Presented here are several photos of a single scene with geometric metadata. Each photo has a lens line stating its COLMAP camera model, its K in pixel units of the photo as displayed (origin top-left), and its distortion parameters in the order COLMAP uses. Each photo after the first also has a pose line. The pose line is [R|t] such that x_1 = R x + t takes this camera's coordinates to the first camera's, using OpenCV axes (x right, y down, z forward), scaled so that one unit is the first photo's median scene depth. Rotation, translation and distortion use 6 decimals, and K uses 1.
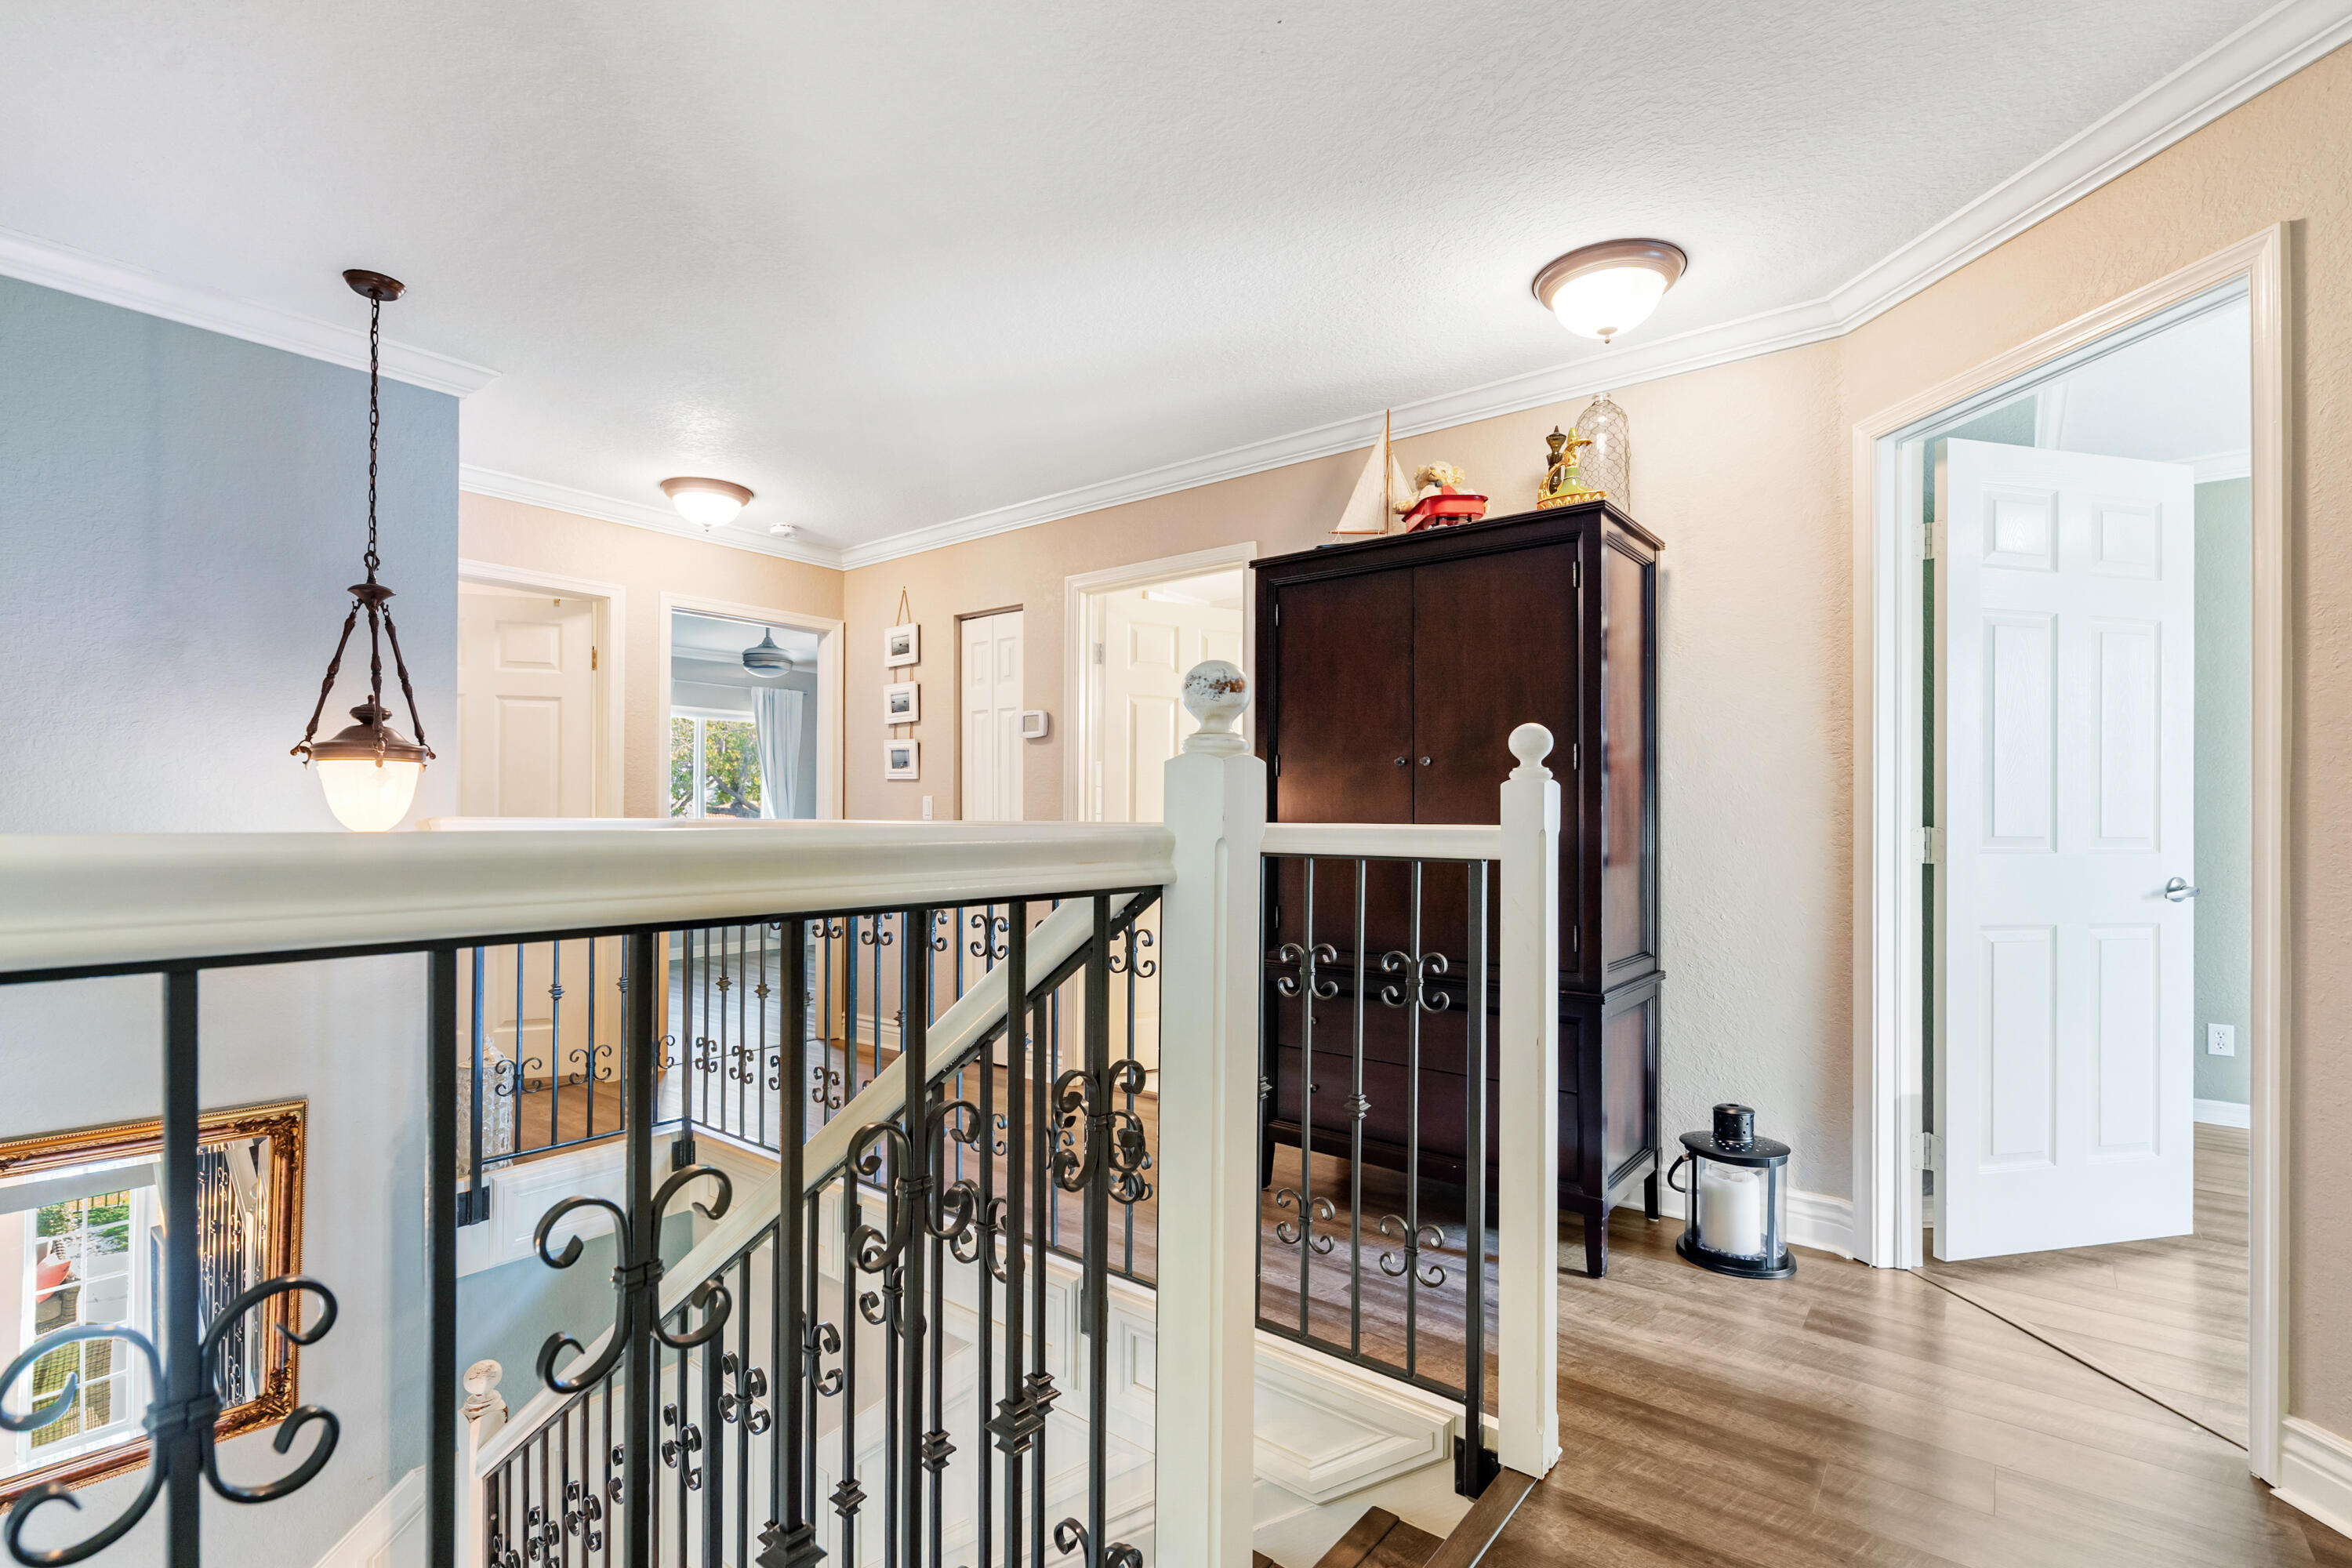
lens RADIAL K [[1063.7, 0, 1184.0], [0, 1063.7, 795.4], [0, 0, 1]] dist [-0.004279, 0.002313]
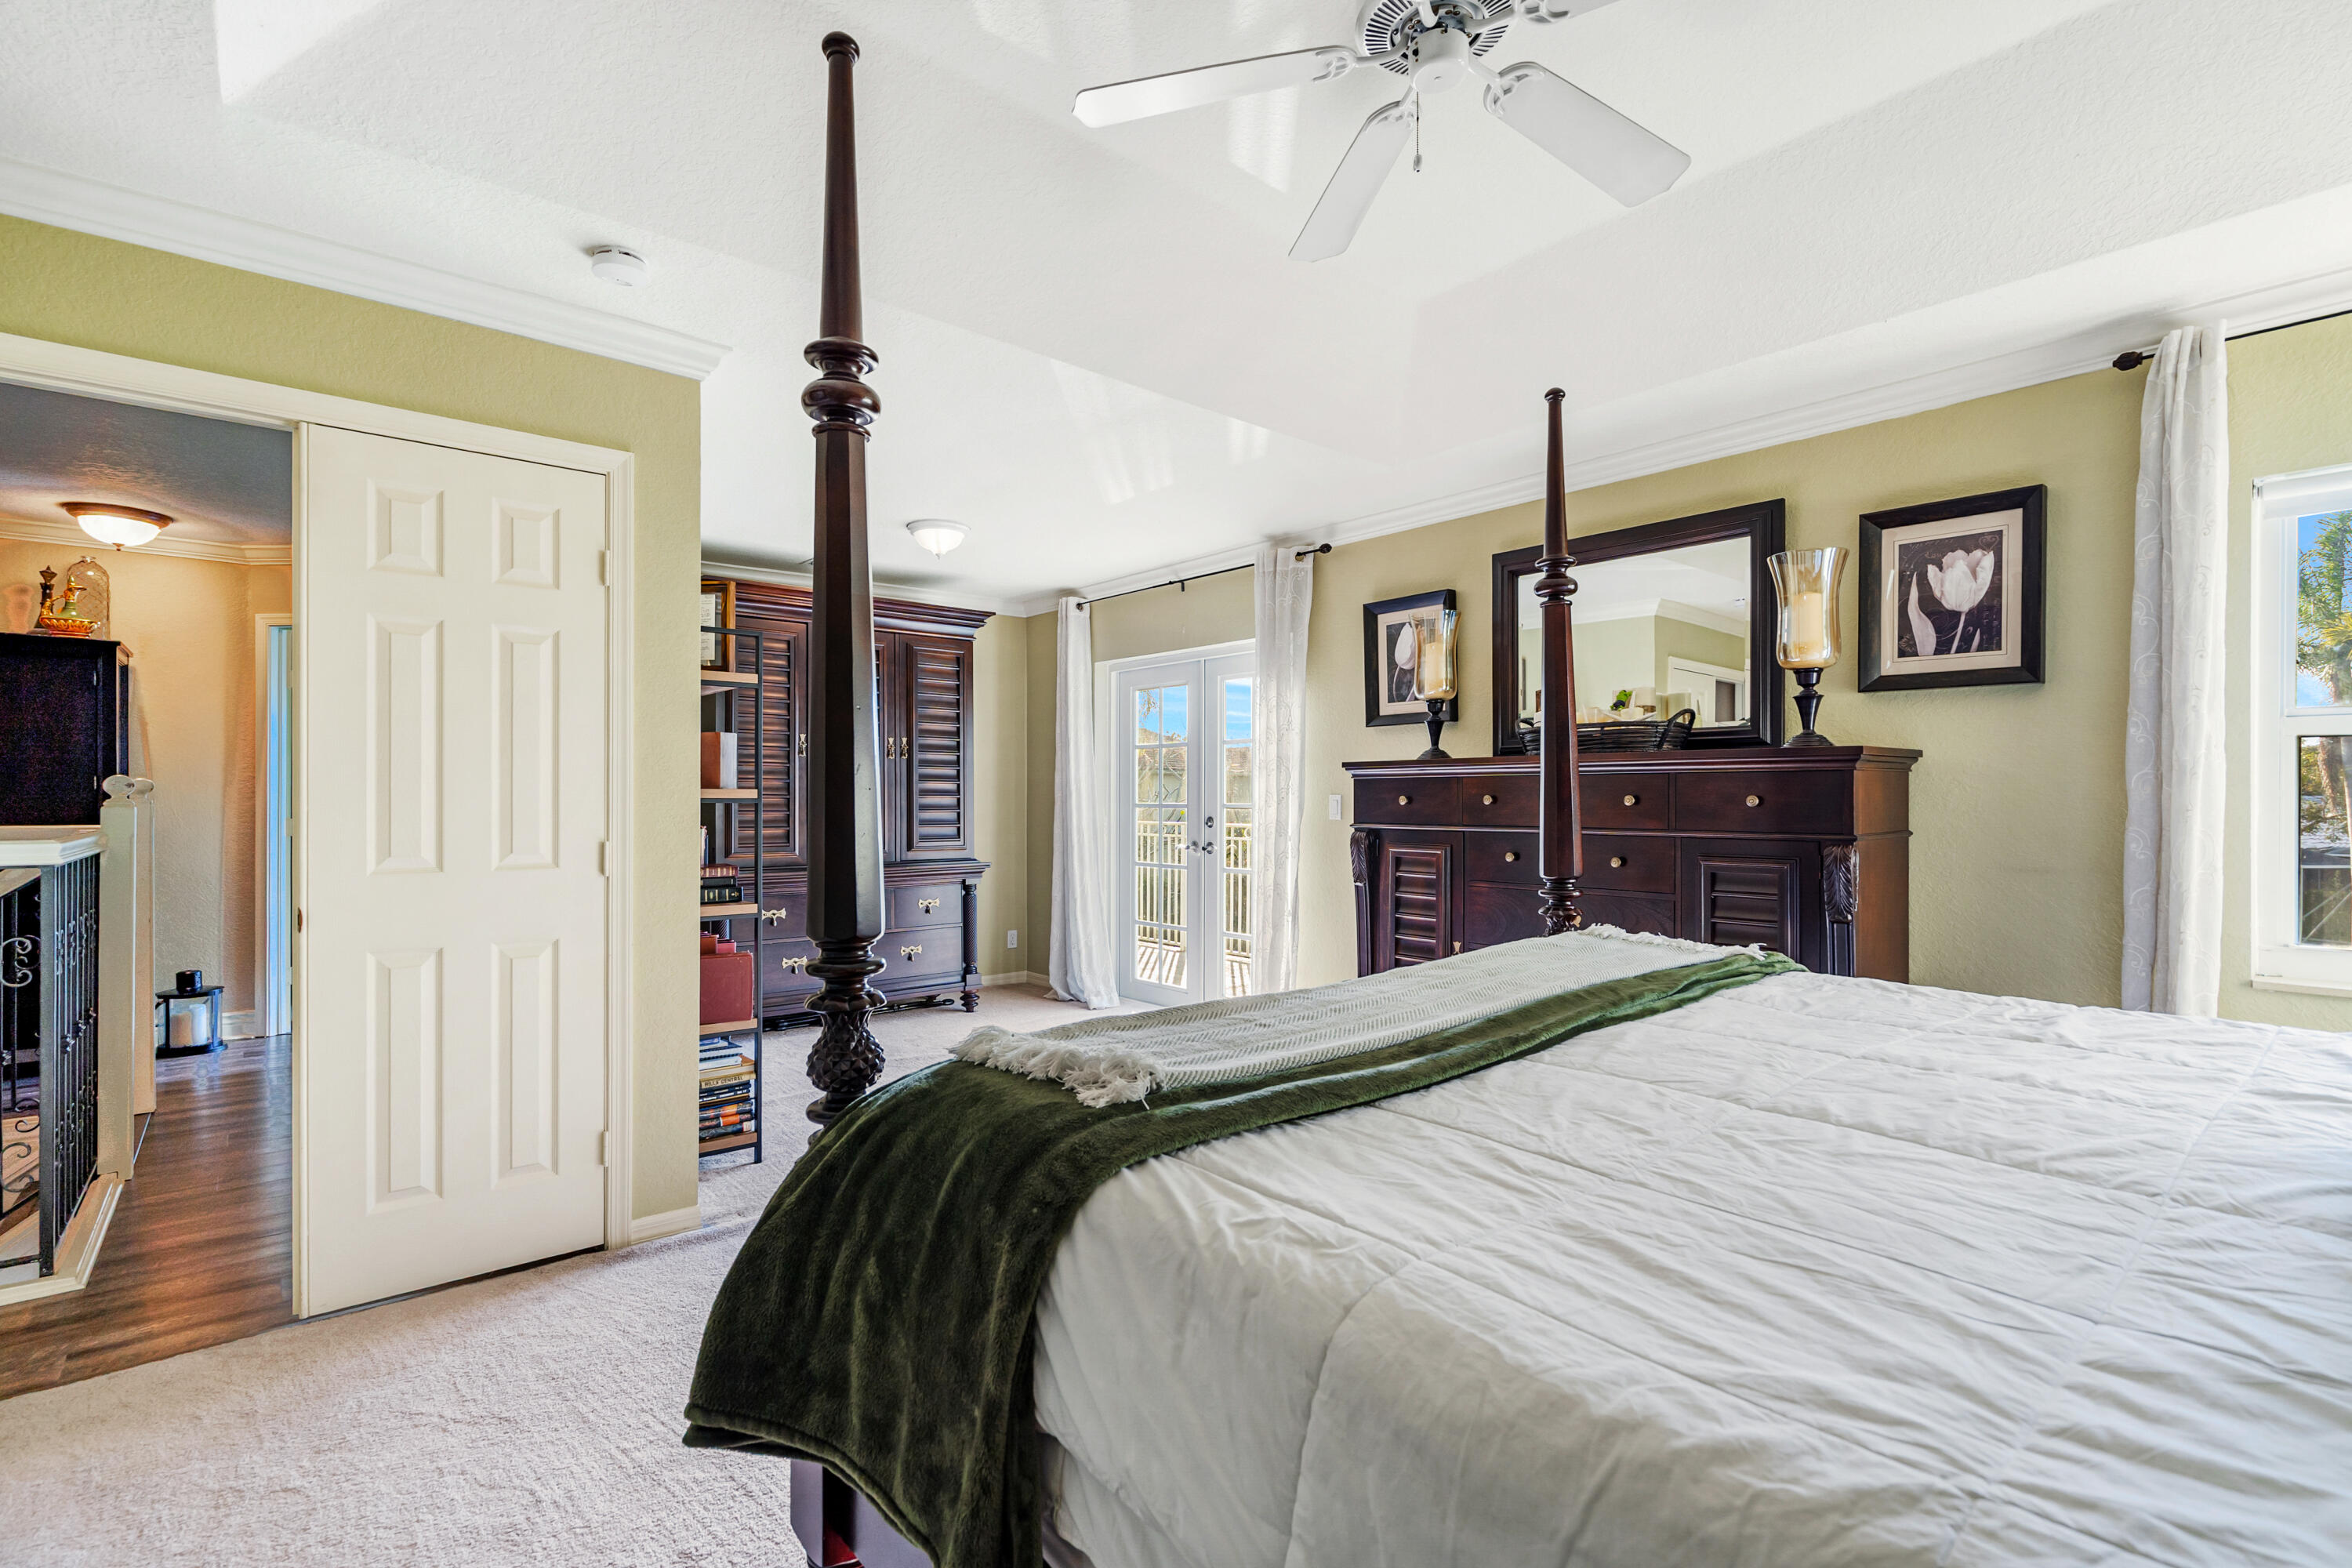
lens RADIAL K [[1063.7, 0, 1184.0], [0, 1063.7, 790.9], [0, 0, 1]] dist [-0.004279, 0.002313]
pose [[0.185858, 0.000585, 0.982576, -1.027012], [-0.012302, 0.999923, 0.001731, -0.053843], [-0.982500, -0.012410, 0.185851, -1.103849]]
